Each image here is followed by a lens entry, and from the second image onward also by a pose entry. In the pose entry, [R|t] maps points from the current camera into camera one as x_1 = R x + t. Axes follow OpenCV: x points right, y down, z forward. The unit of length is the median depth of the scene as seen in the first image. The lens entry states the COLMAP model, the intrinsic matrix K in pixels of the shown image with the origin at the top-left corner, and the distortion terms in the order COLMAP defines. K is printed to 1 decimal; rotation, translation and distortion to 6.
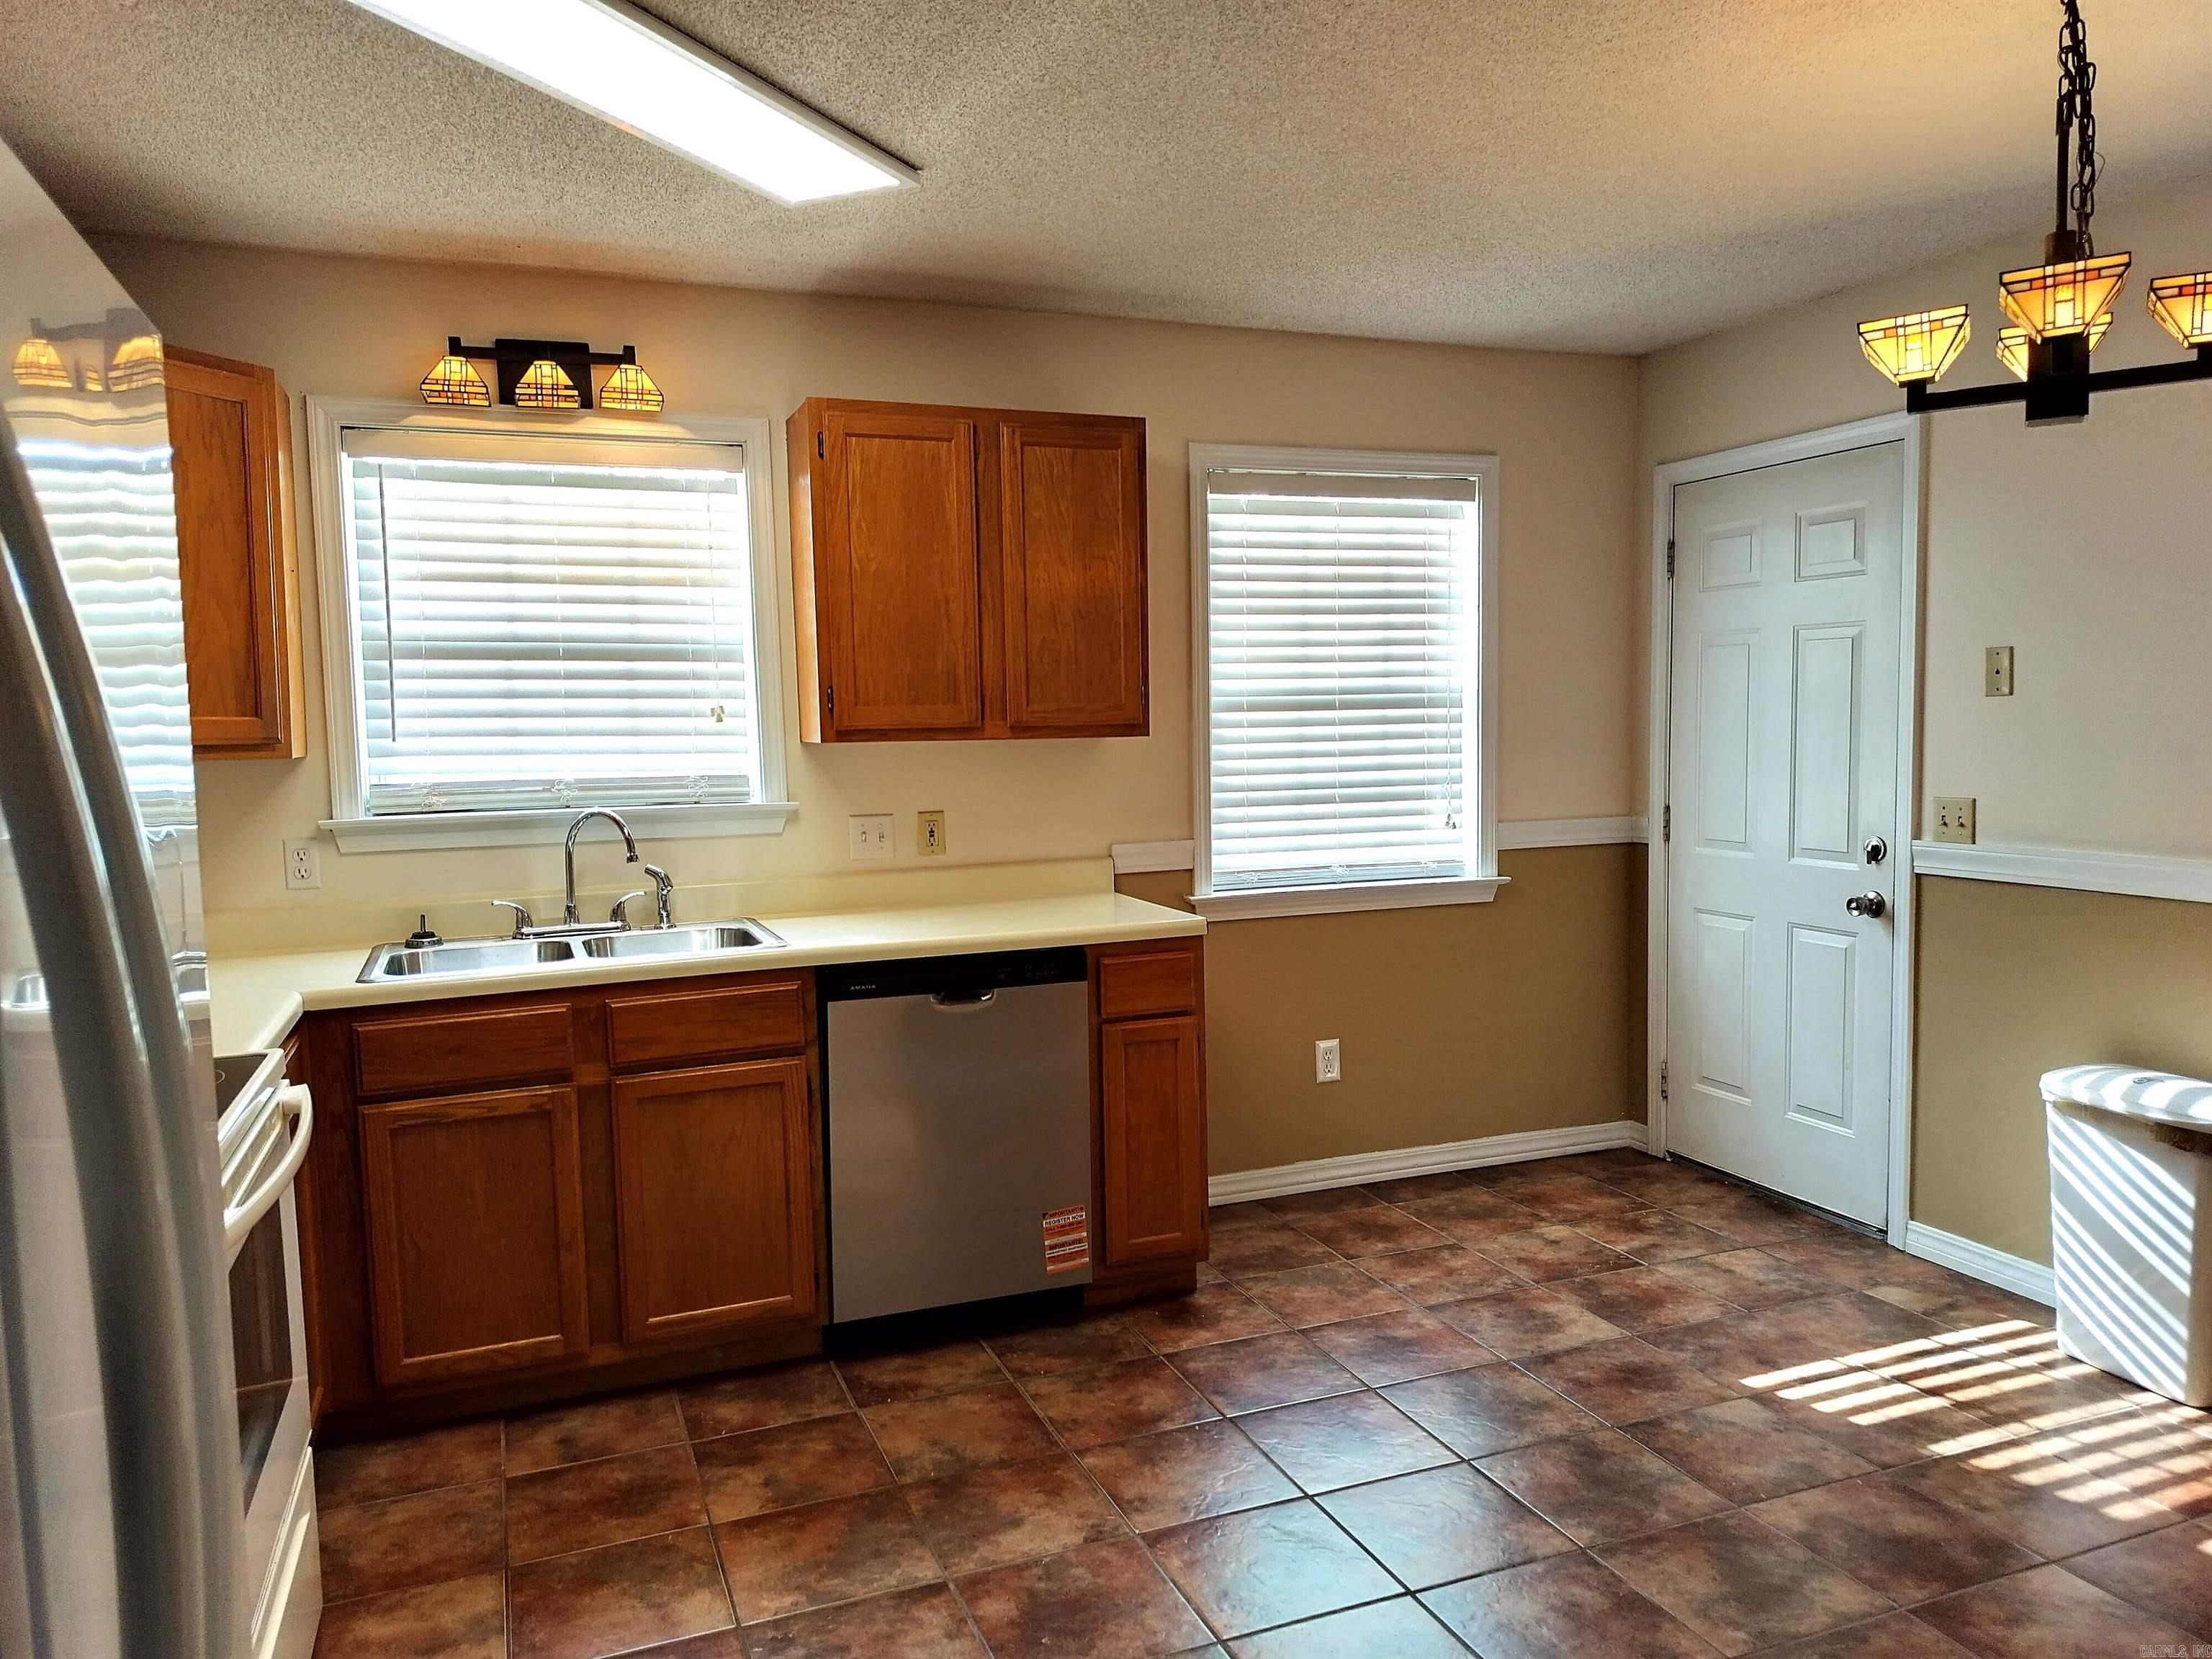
lens RADIAL K [[1536.0, 0, 1106.0], [0, 1536.0, 829.5], [0, 0, 1]] dist [0.040385, -0.044453]
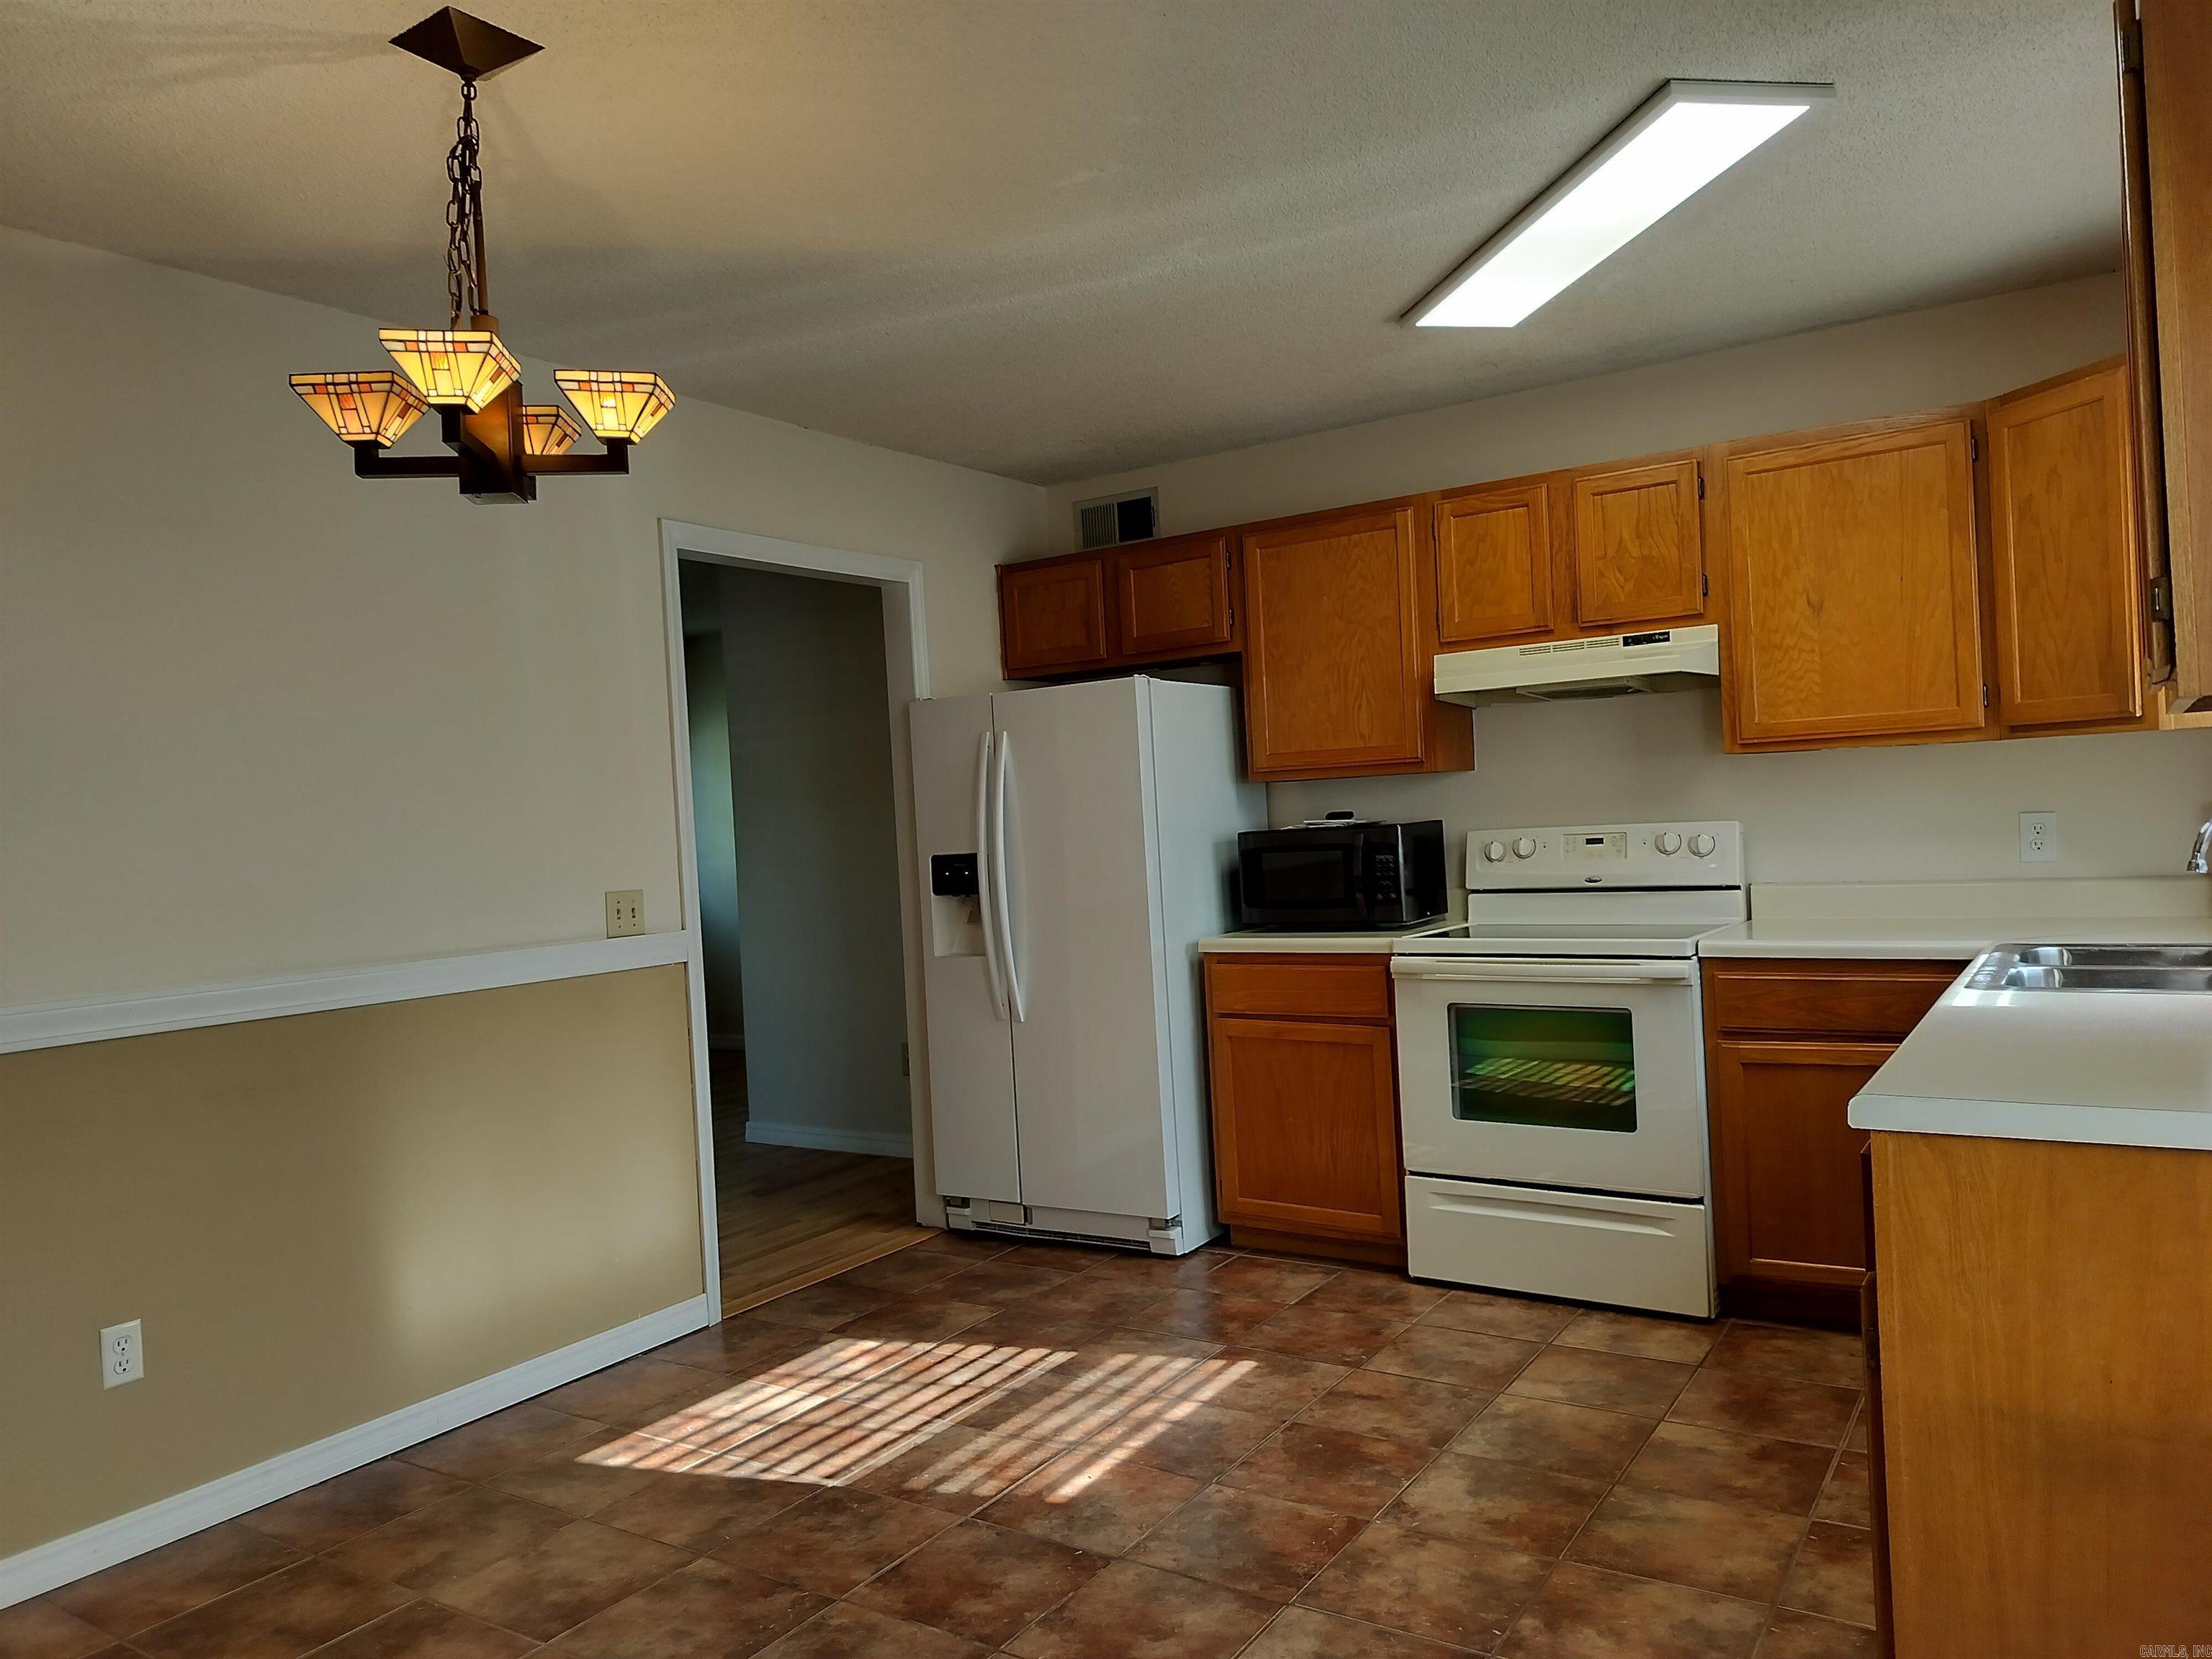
lens RADIAL K [[1536.0, 0, 1106.0], [0, 1536.0, 829.5], [0, 0, 1]] dist [0.040385, -0.044453]
pose [[-0.814720, 0.068955, -0.575740, 0.732658], [0.023862, 0.996050, 0.085527, -0.101365], [0.579364, 0.055942, -0.813147, 1.707991]]
